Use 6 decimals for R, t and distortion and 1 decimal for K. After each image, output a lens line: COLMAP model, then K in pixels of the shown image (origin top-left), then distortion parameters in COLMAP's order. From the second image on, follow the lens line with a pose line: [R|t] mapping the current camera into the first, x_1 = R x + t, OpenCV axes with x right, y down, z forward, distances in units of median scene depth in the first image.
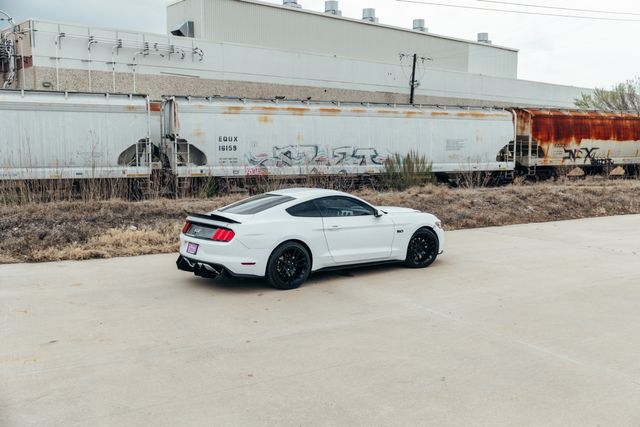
lens RADIAL K [[641.3, 0, 325.4], [0, 641.3, 205.1], [0, 0, 1]] dist [-0.014726, 0.008018]
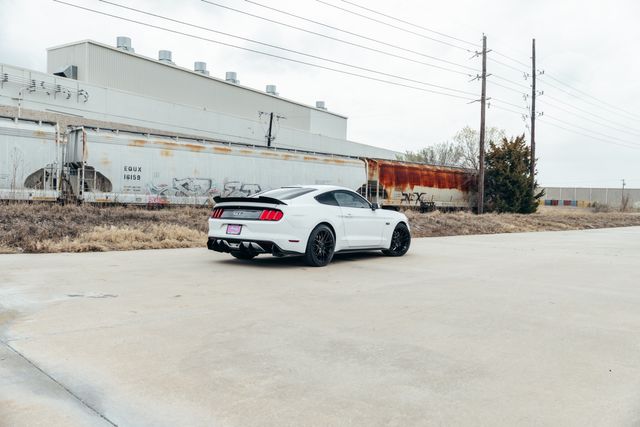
lens RADIAL K [[553.1, 0, 320.0], [0, 553.1, 213.5], [0, 0, 1]] dist [-0.046181, 0.092108]
pose [[0.958397, 0.023492, 0.284469, -0.100365], [-0.004365, 0.997697, -0.067686, 0.030864], [-0.285404, 0.063629, 0.956293, 0.018370]]
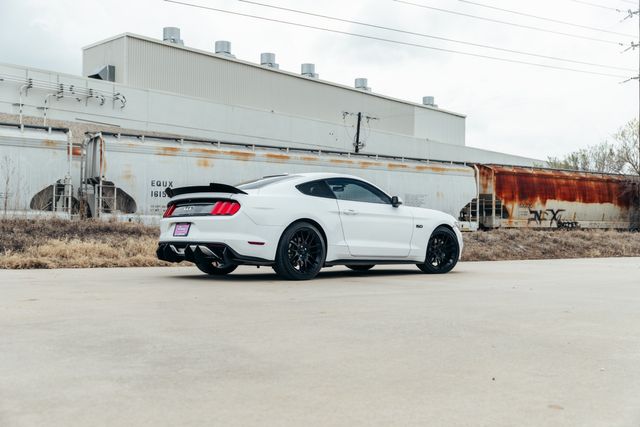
lens RADIAL K [[719.1, 0, 320.0], [0, 719.1, 213.5], [0, 0, 1]] dist [-0.026523, 0.010233]
pose [[0.994109, 0.013868, 0.107498, -0.039416], [-0.000994, 0.992905, -0.118908, 0.046329], [-0.108384, 0.118101, 0.987069, 0.025093]]
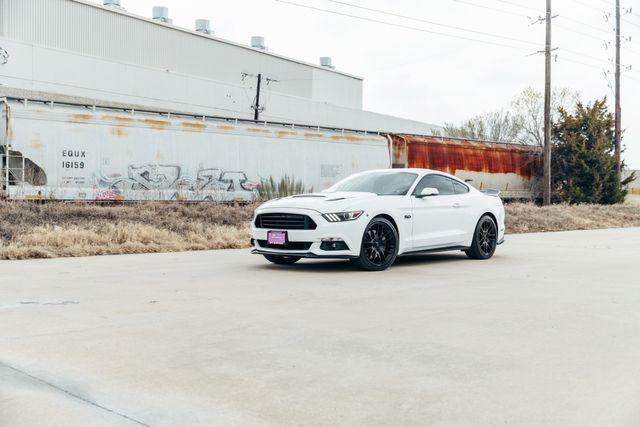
lens RADIAL K [[768.7, 0, 324.8], [0, 768.7, 215.1], [0, 0, 1]] dist [-0.024602, 0.064410]
pose [[0.960001, 0.004213, 0.279965, -0.106923], [0.014549, 0.997786, -0.064901, 0.037084], [-0.279618, 0.066378, 0.957814, -0.006296]]
